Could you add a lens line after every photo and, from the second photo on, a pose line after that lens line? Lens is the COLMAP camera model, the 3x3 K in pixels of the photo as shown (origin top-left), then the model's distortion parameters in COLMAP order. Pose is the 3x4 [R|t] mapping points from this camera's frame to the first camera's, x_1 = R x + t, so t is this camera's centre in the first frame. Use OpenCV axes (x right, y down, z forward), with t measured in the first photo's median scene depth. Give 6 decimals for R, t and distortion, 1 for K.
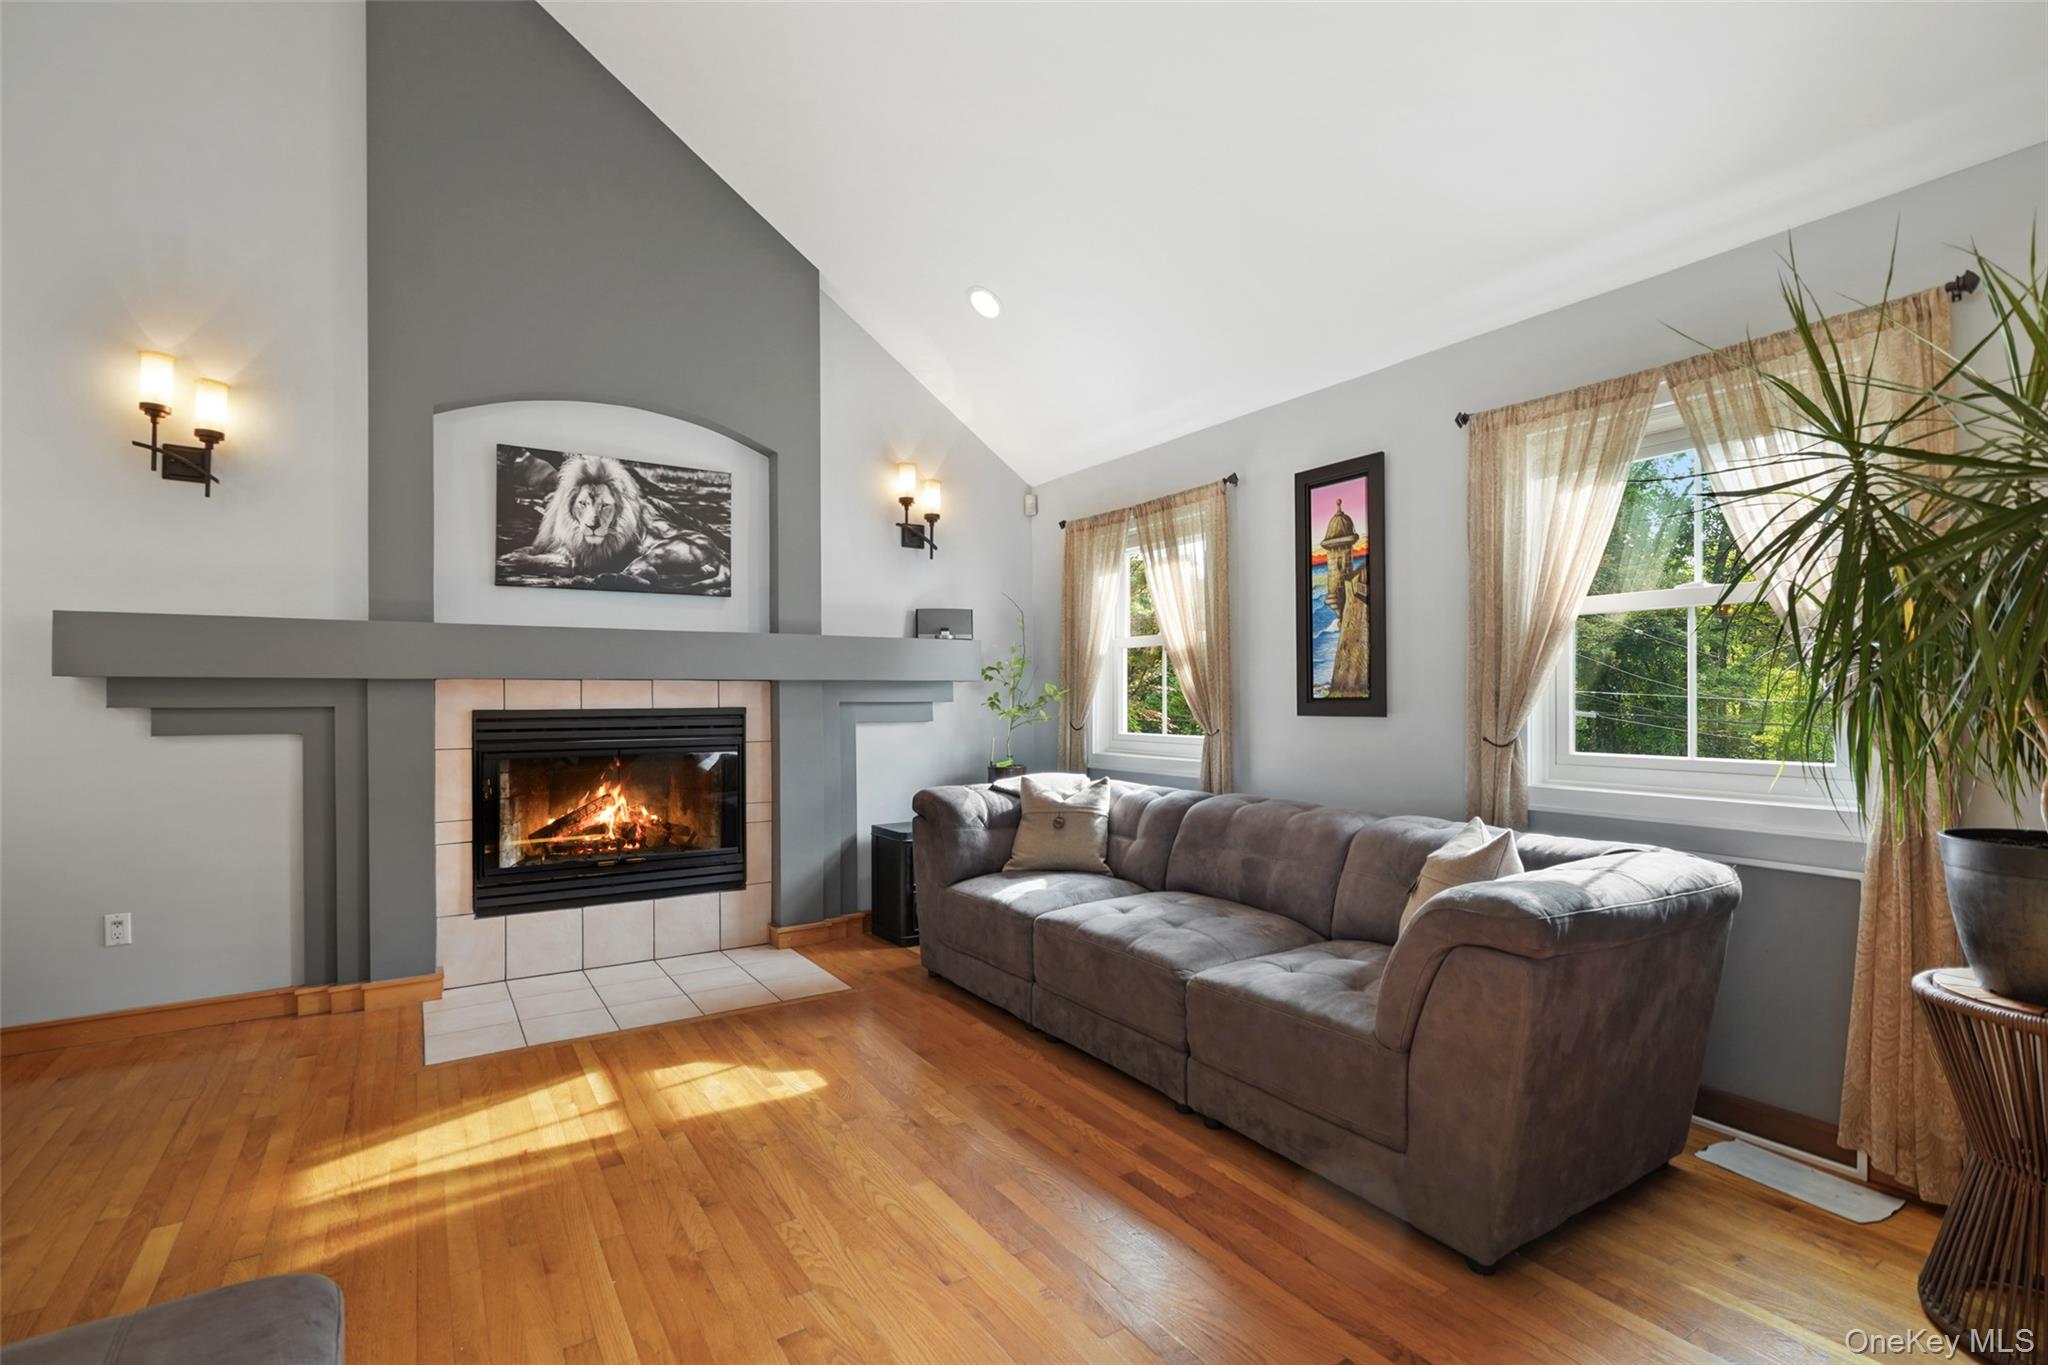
lens RADIAL K [[930.8, 0, 1015.7], [0, 930.8, 687.8], [0, 0, 1]] dist [-0.010286, 0.003005]
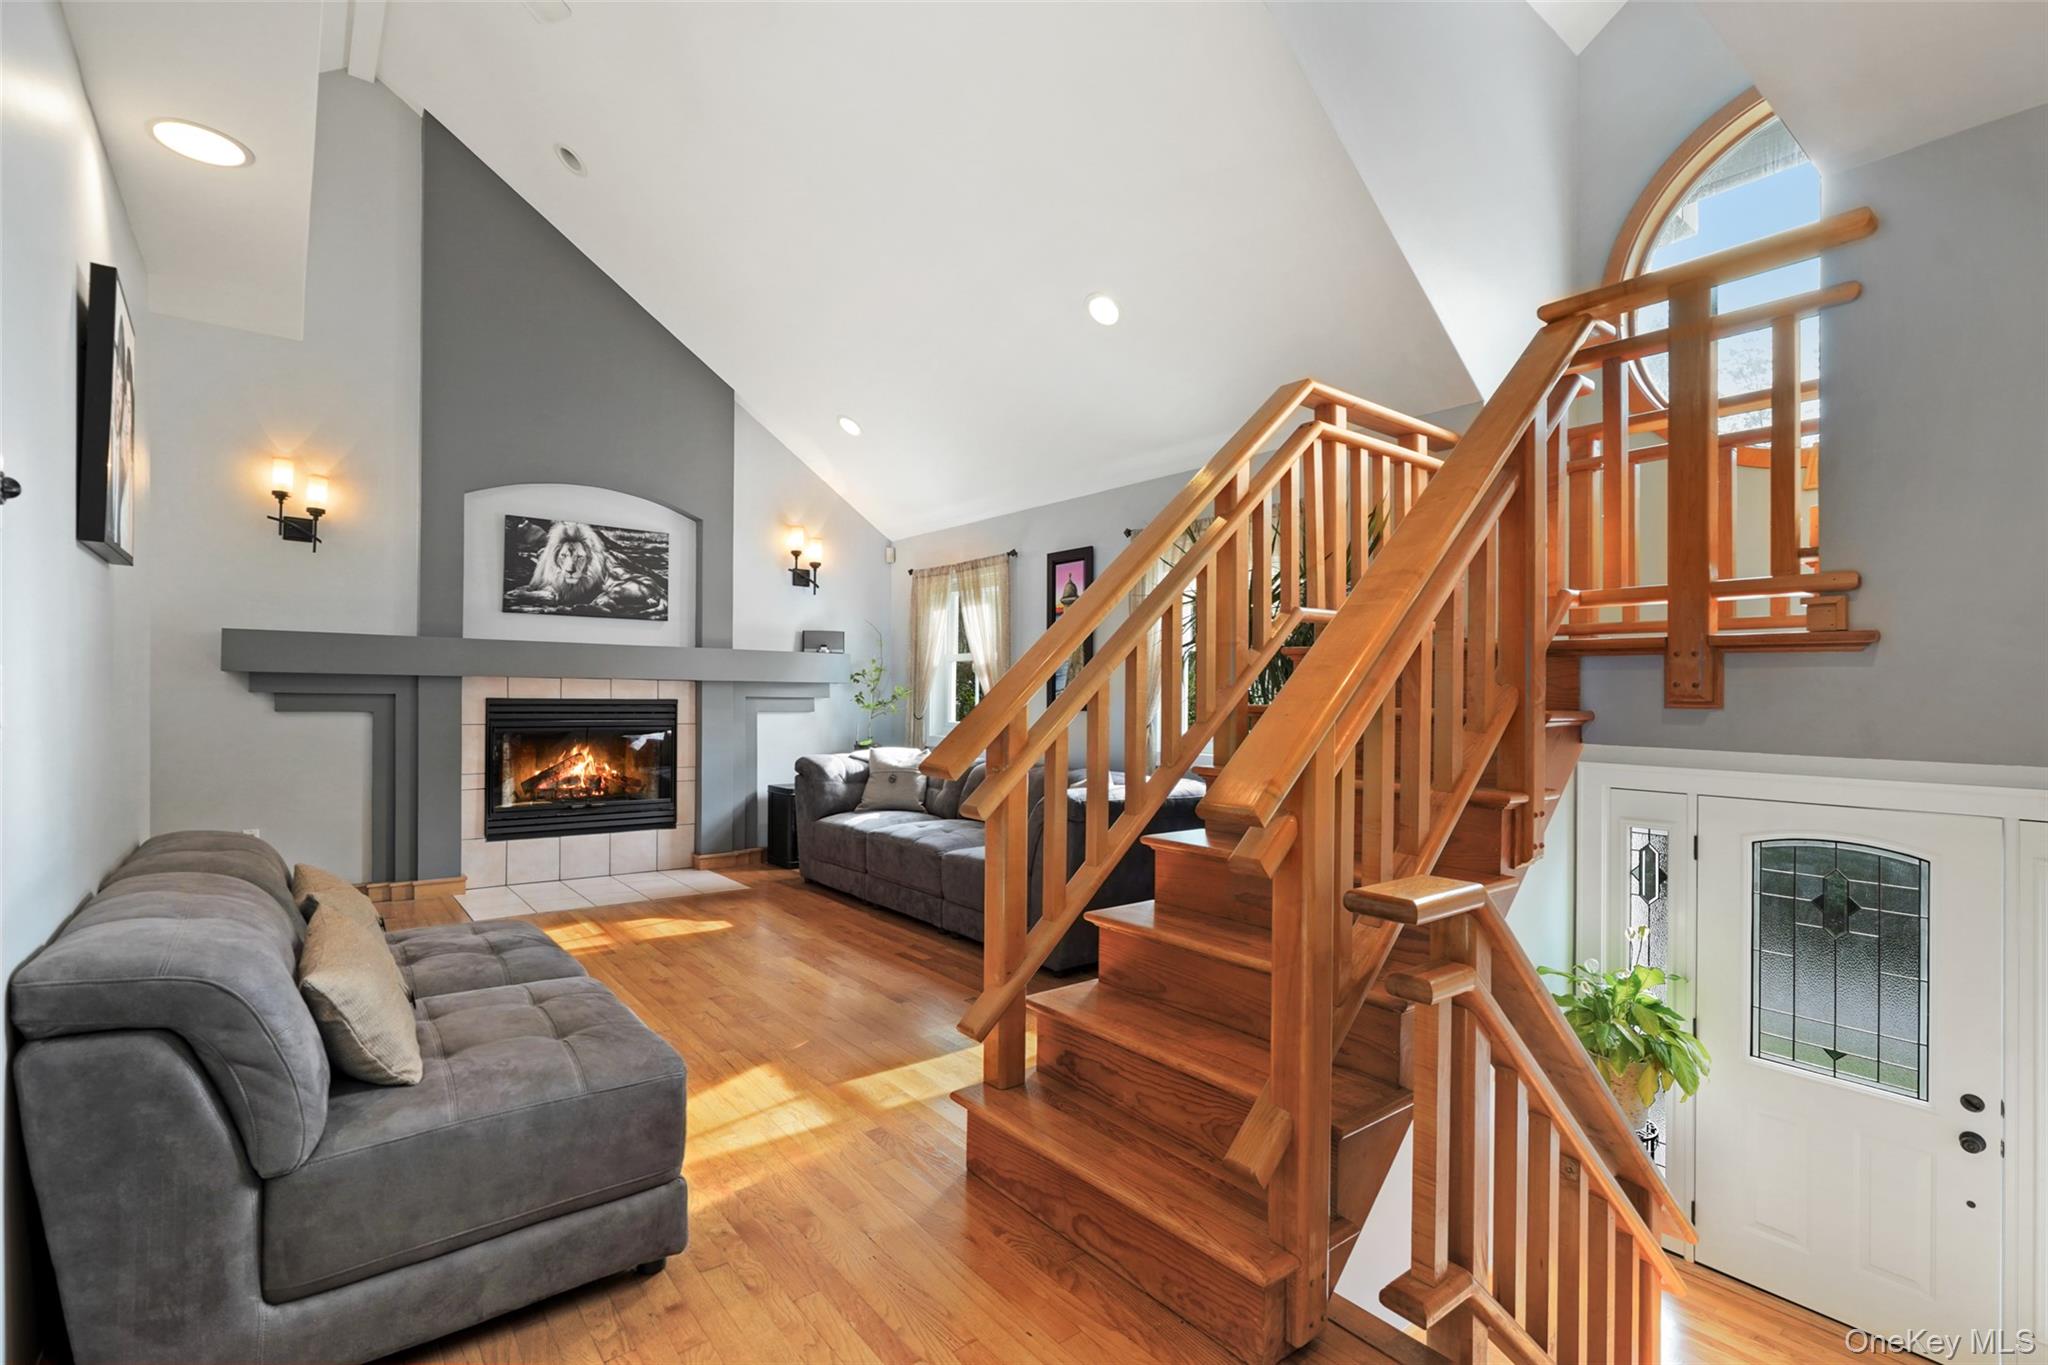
lens RADIAL K [[930.8, 0, 1024.2], [0, 930.8, 703.3], [0, 0, 1]] dist [-0.010286, 0.003005]
pose [[0.994925, 0.015527, 0.099412, 0.110558], [-0.017300, 0.999706, 0.017003, -0.006662], [-0.099119, -0.018637, 0.994901, -0.539225]]
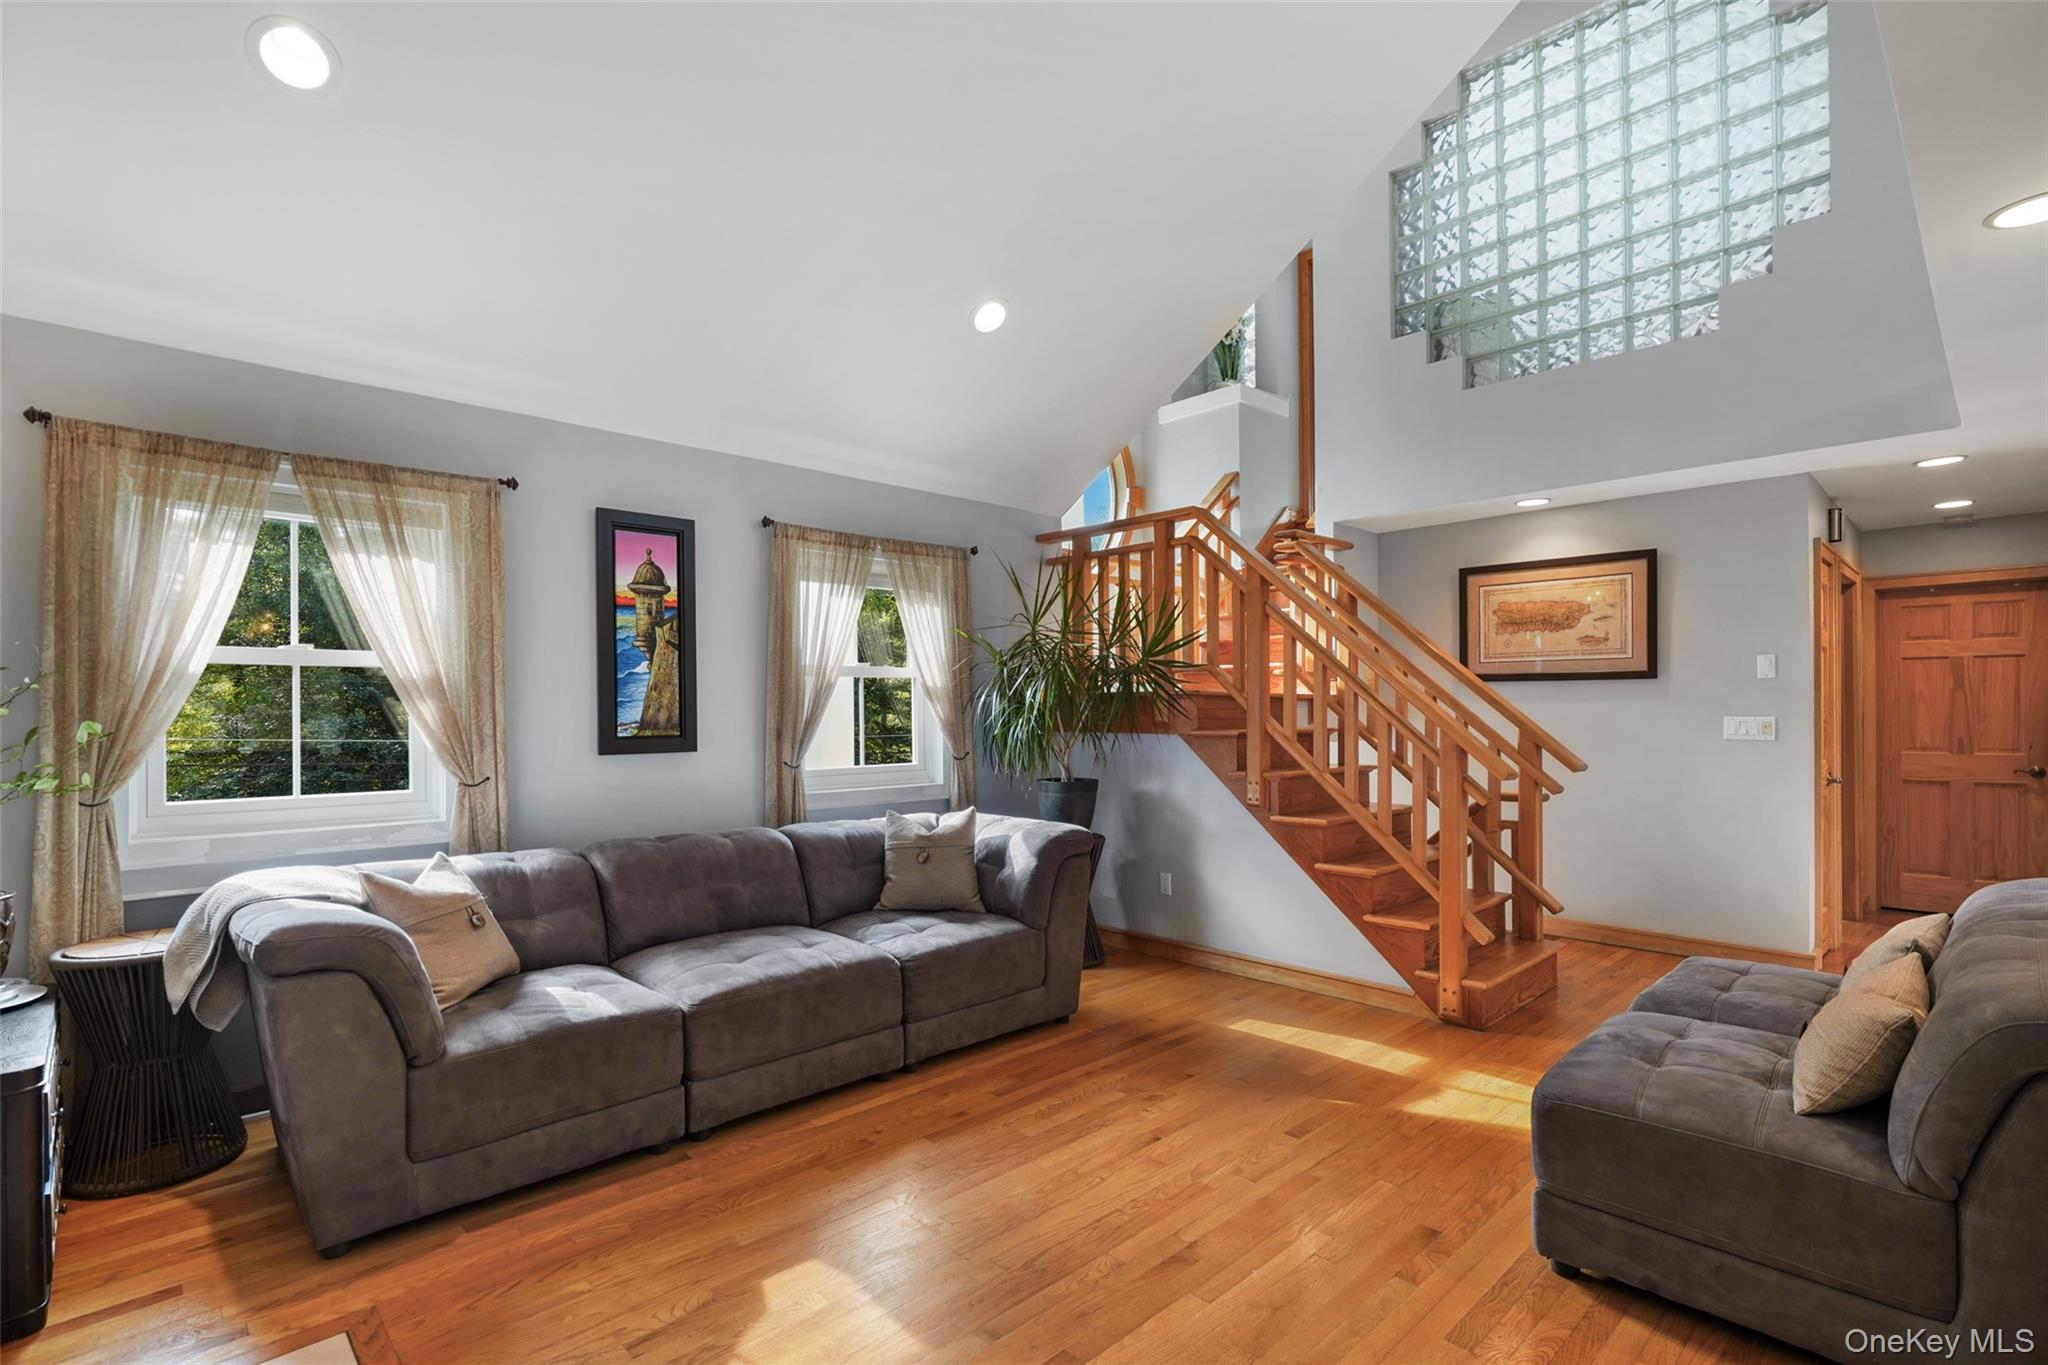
lens RADIAL K [[930.8, 0, 1040.3], [0, 930.8, 712.4], [0, 0, 1]] dist [-0.010286, 0.003005]
pose [[-0.190131, 0.010476, 0.981703, -0.732483], [0.002999, 0.999945, -0.010090, -0.004041], [-0.981754, 0.001026, -0.190152, 0.722366]]
